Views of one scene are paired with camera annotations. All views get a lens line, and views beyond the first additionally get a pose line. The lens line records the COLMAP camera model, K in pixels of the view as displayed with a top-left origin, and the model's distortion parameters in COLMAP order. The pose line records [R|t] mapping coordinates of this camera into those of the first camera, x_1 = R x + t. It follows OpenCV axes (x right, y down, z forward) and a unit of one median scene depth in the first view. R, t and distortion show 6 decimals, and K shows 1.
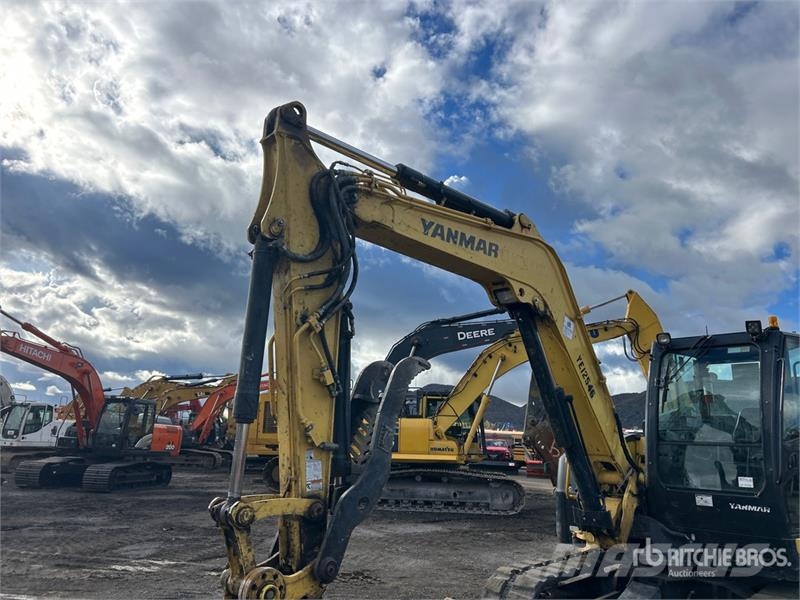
lens RADIAL K [[607.7, 0, 398.7], [0, 607.7, 289.8], [0, 0, 1]] dist [0.053911, -0.059157]
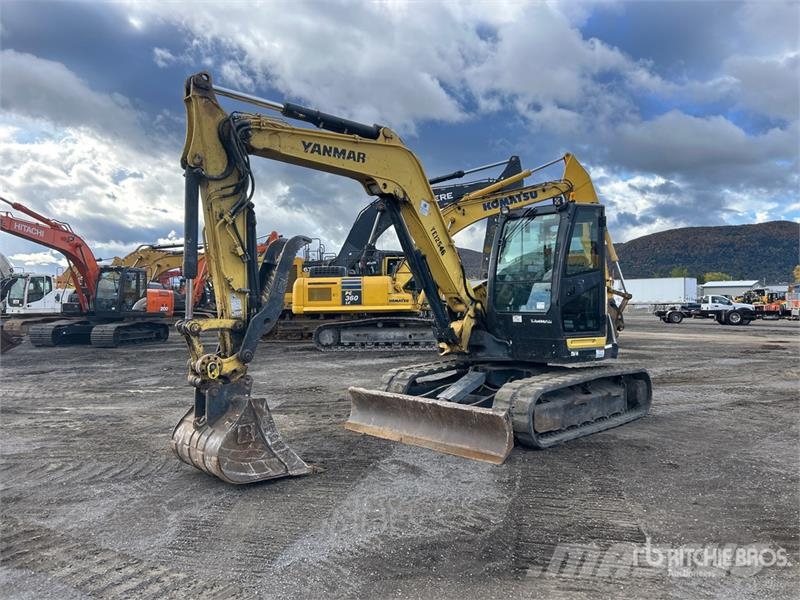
lens RADIAL K [[629.8, 0, 418.3], [0, 629.8, 300.0], [0, 0, 1]] dist [0.051230, -0.063256]
pose [[0.998861, -0.039401, 0.026896, 0.208670], [0.031749, 0.969837, 0.241678, -0.083559], [-0.035607, -0.240549, 0.969984, -0.474913]]
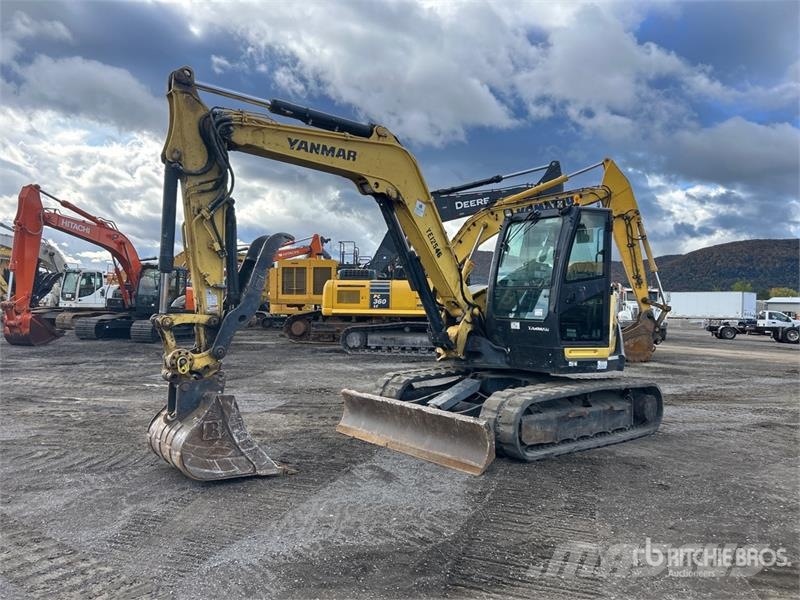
lens RADIAL K [[629.8, 0, 418.3], [0, 629.8, 300.0], [0, 0, 1]] dist [0.051230, -0.063256]
pose [[0.998121, -0.009289, -0.060564, 0.349223], [0.022935, 0.973224, 0.228711, -0.062637], [0.056818, -0.229670, 0.971609, -0.443248]]
